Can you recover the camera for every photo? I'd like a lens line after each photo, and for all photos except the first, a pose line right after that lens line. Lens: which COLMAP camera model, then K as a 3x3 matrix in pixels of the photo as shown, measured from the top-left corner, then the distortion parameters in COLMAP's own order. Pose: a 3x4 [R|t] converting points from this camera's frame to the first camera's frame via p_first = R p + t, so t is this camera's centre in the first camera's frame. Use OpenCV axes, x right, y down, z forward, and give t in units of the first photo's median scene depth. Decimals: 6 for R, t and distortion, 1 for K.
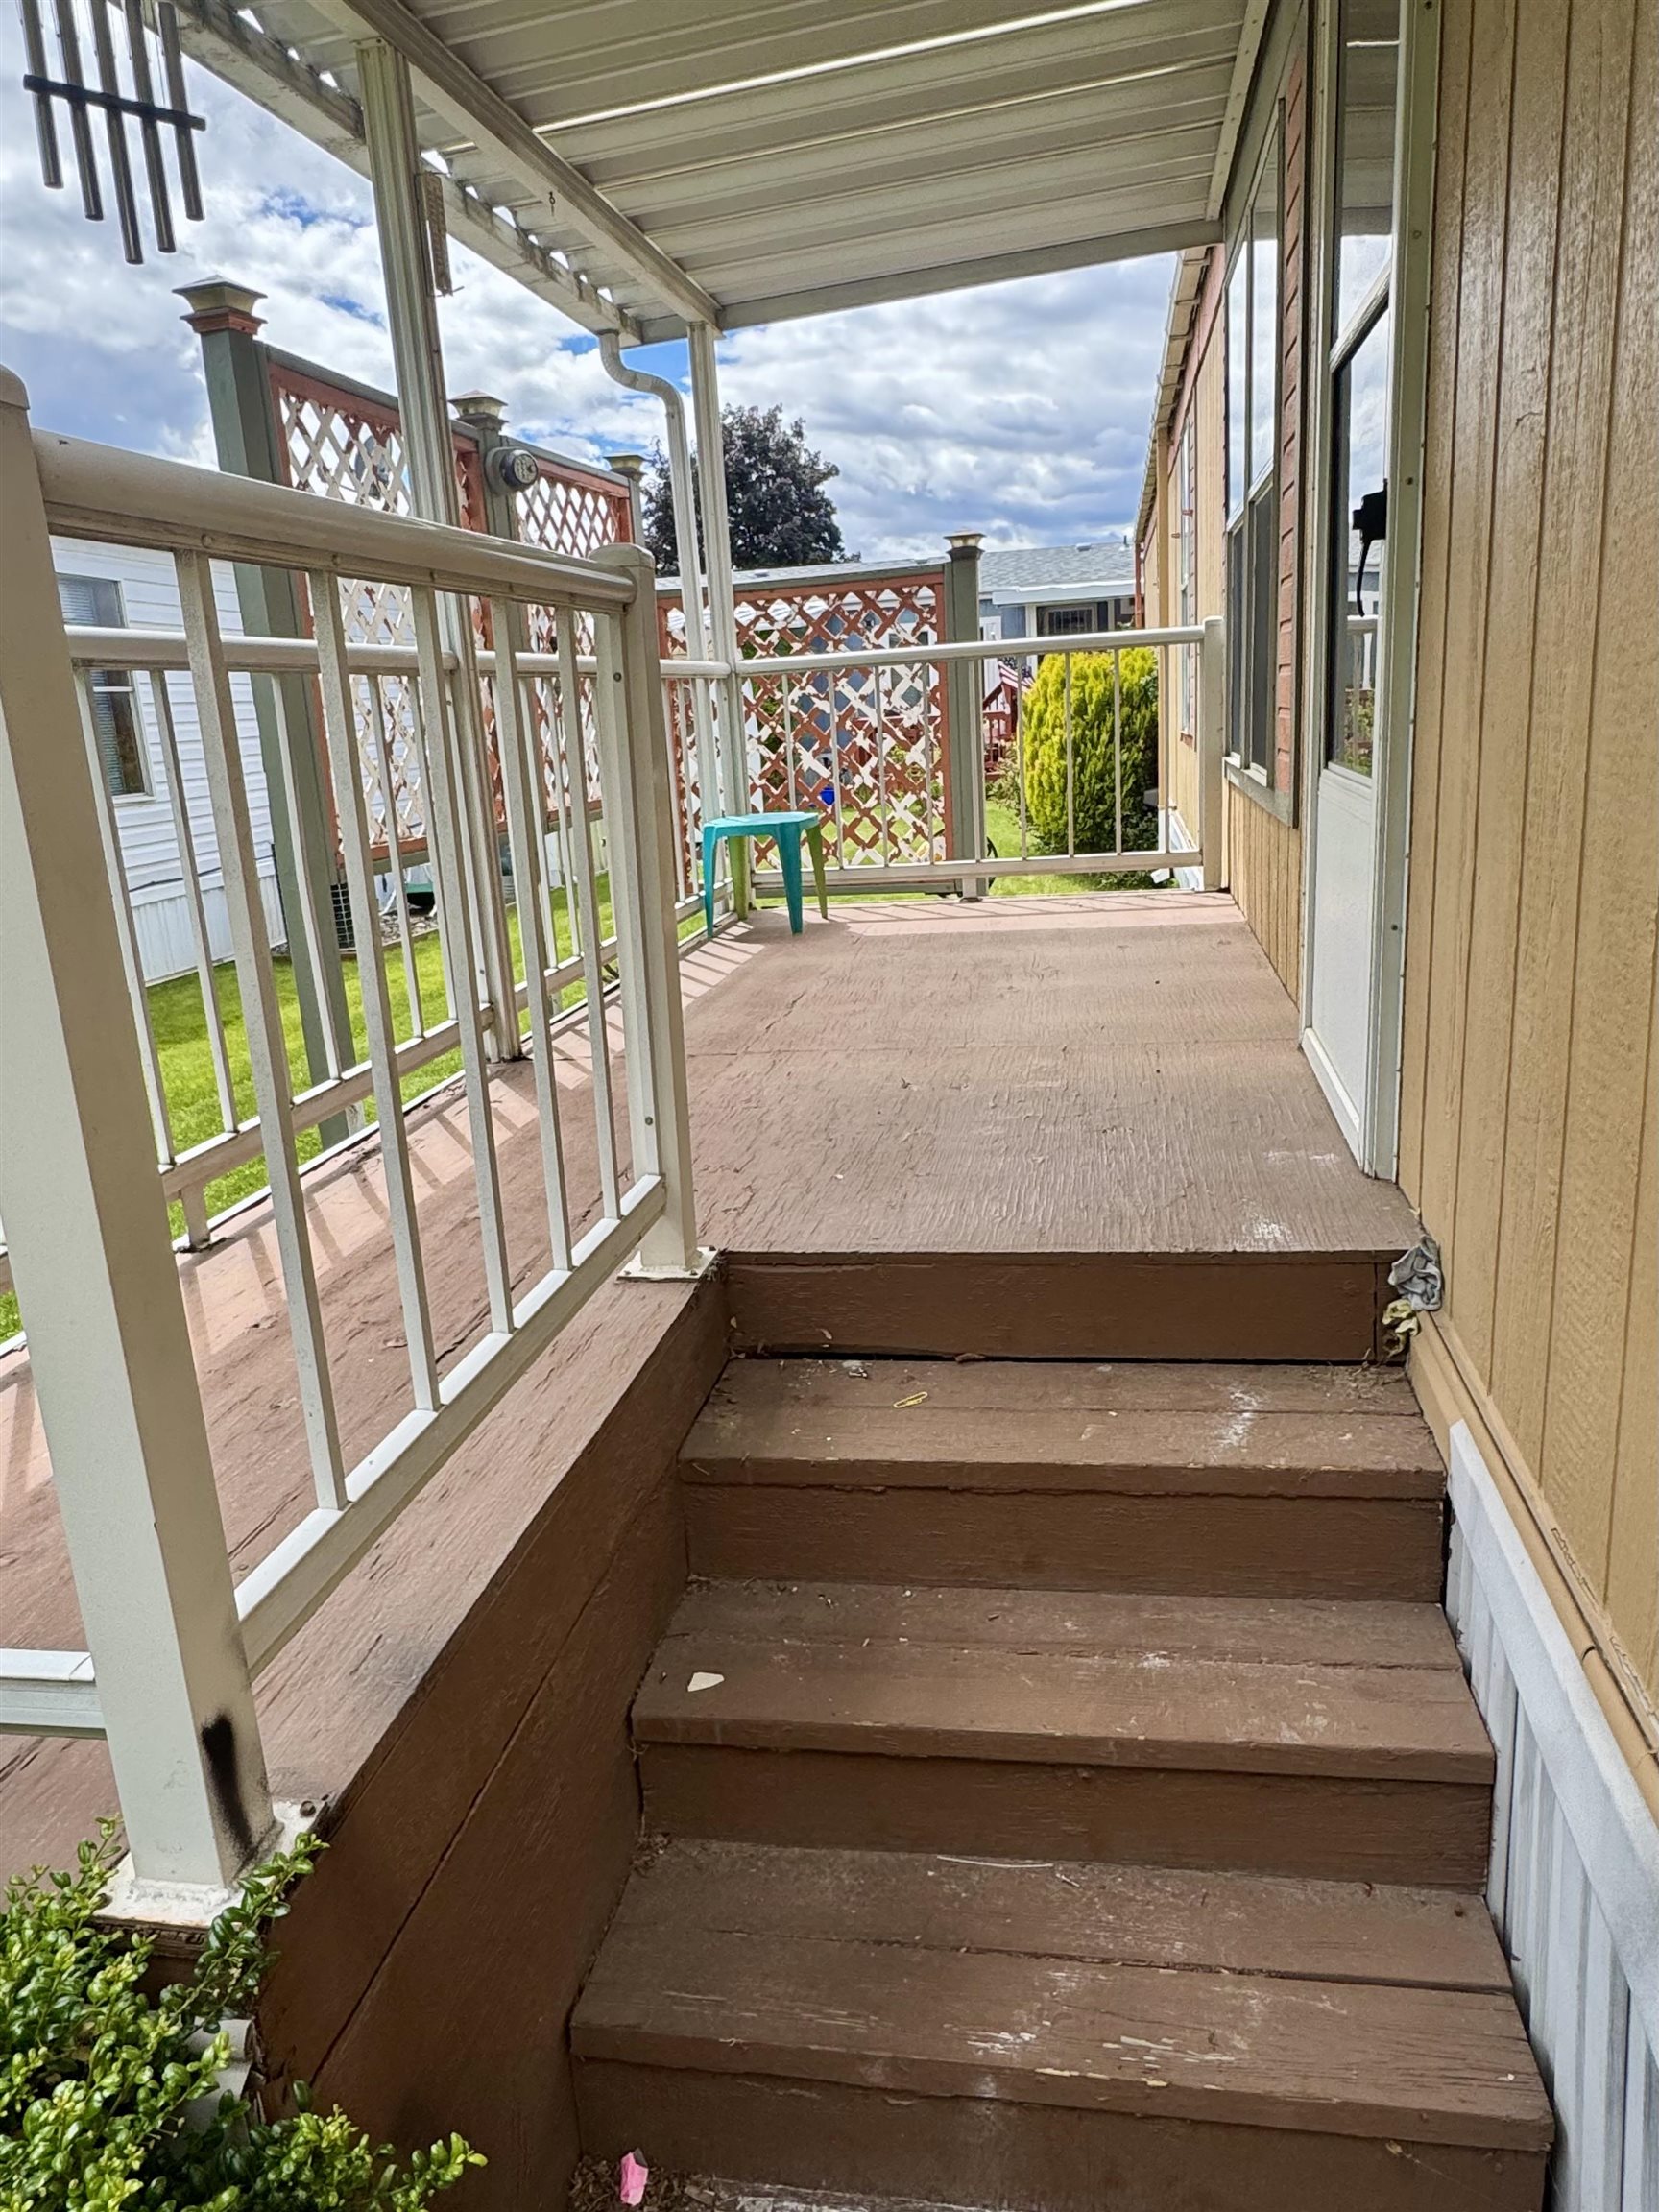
lens RADIAL K [[1500.8, 0, 826.3], [0, 1500.8, 1099.3], [0, 0, 1]] dist [-0.017735, -0.001140]
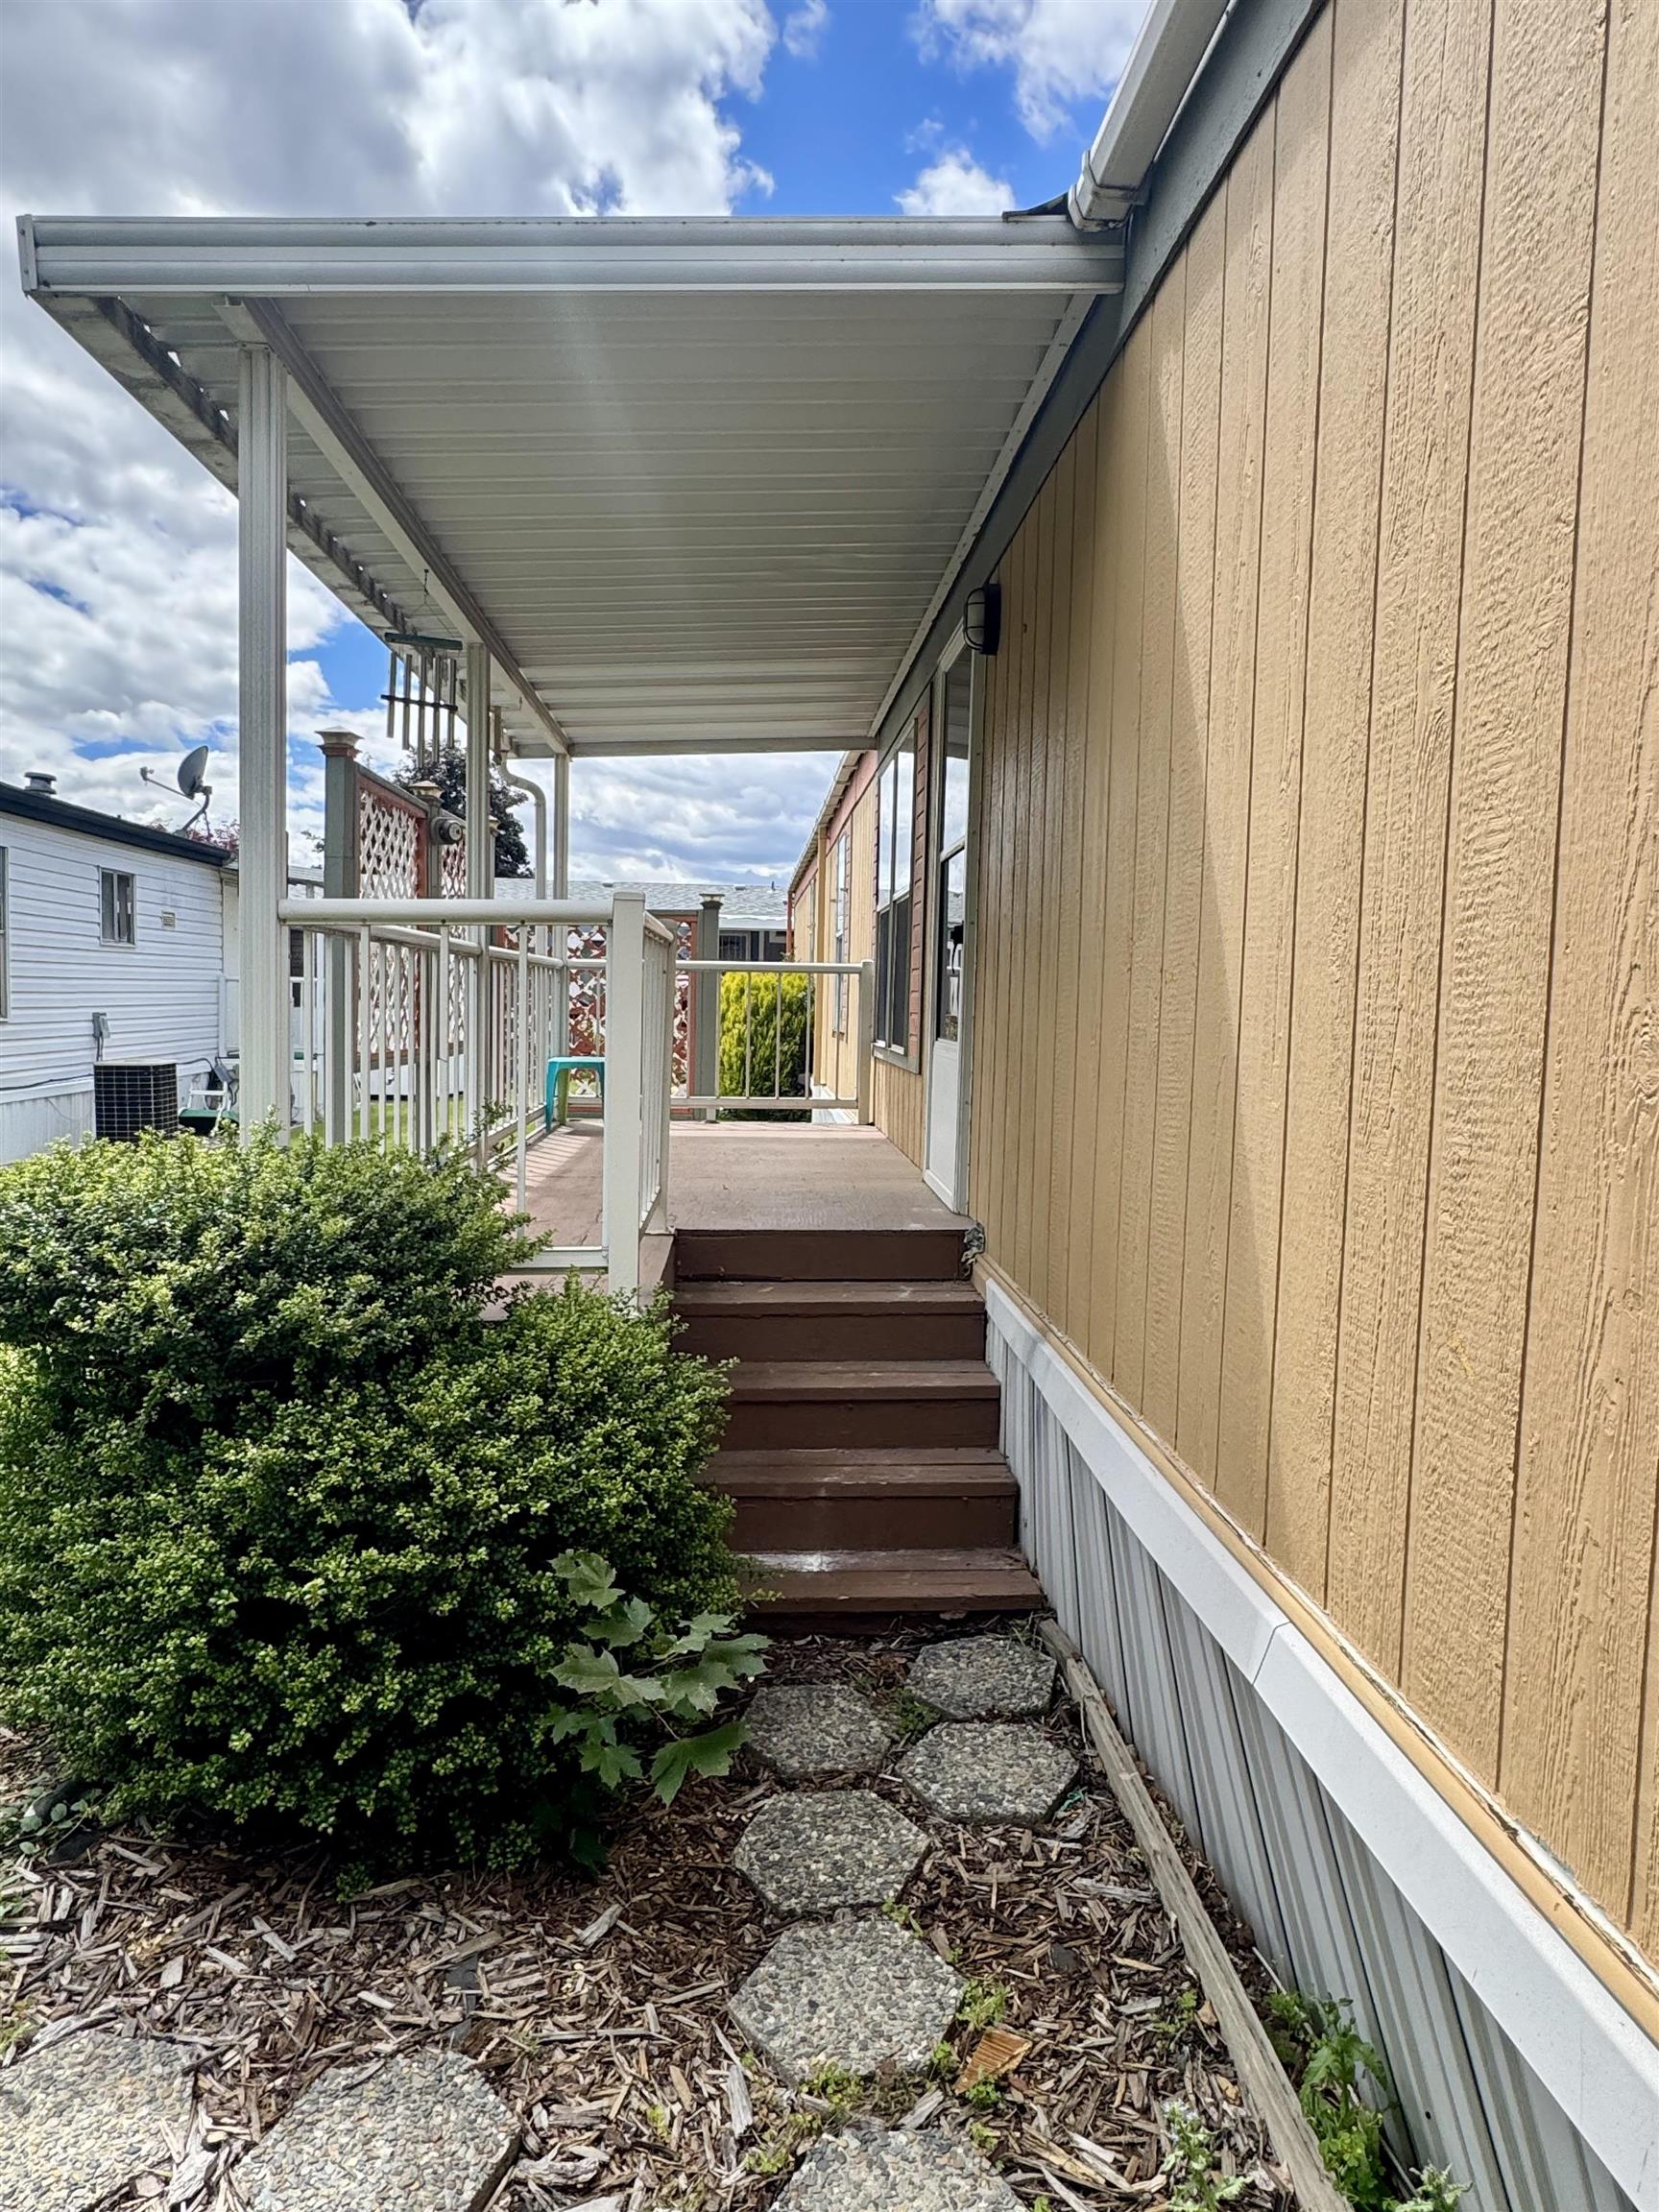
lens RADIAL K [[1391.1, 0, 822.9], [0, 1391.1, 1087.6], [0, 0, 1]] dist [0.005179, 0.001496]
pose [[0.968166, 0.067080, 0.241152, -0.161605], [-0.017943, 0.979542, -0.200438, 0.134156], [-0.249664, 0.189730, 0.949563, -0.451059]]
